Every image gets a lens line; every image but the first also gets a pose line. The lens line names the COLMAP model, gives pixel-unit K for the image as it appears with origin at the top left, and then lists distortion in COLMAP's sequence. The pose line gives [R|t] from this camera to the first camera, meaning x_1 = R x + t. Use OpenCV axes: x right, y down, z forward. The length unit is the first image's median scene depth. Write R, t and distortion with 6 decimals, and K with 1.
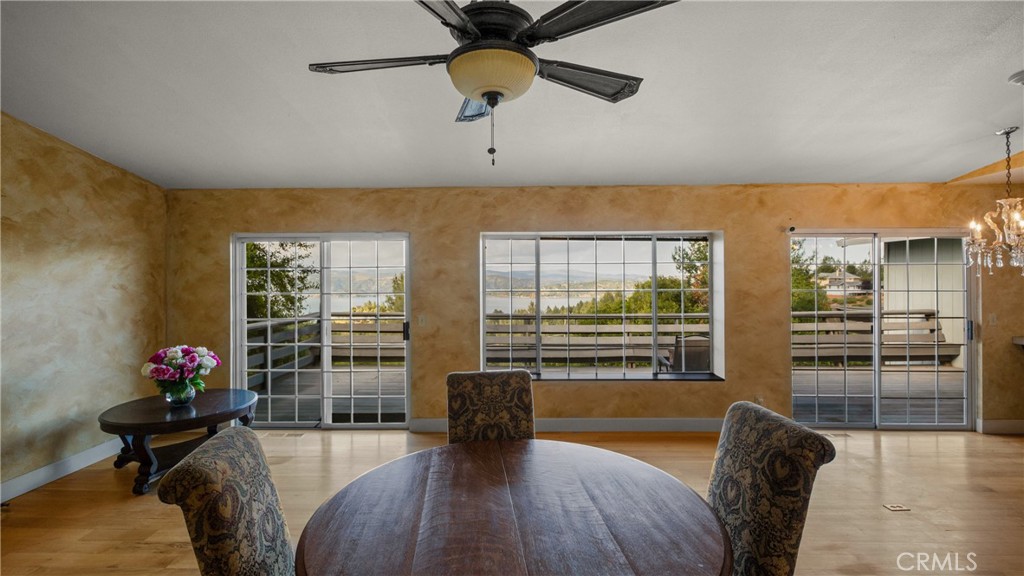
lens RADIAL K [[465.2, 0, 511.0], [0, 465.2, 283.1], [0, 0, 1]] dist [0.007403, 0.000602]
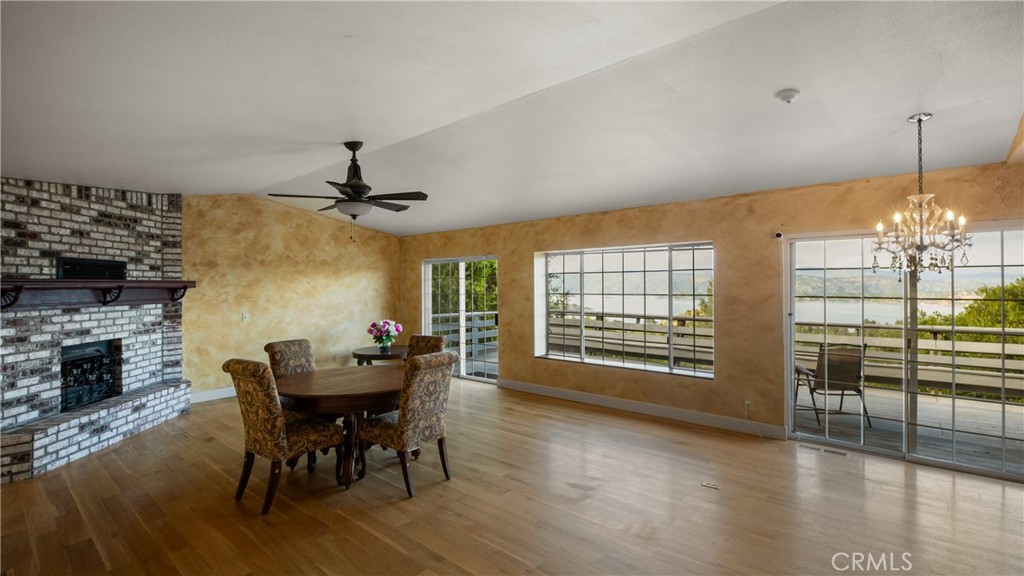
lens RADIAL K [[465.2, 0, 515.2], [0, 465.2, 287.5], [0, 0, 1]] dist [0.007403, 0.000602]
pose [[0.767300, 0.002879, -0.641281, 0.797391], [-0.000621, 0.999993, 0.003747, -0.007260], [0.641288, -0.002477, 0.767297, -0.121108]]
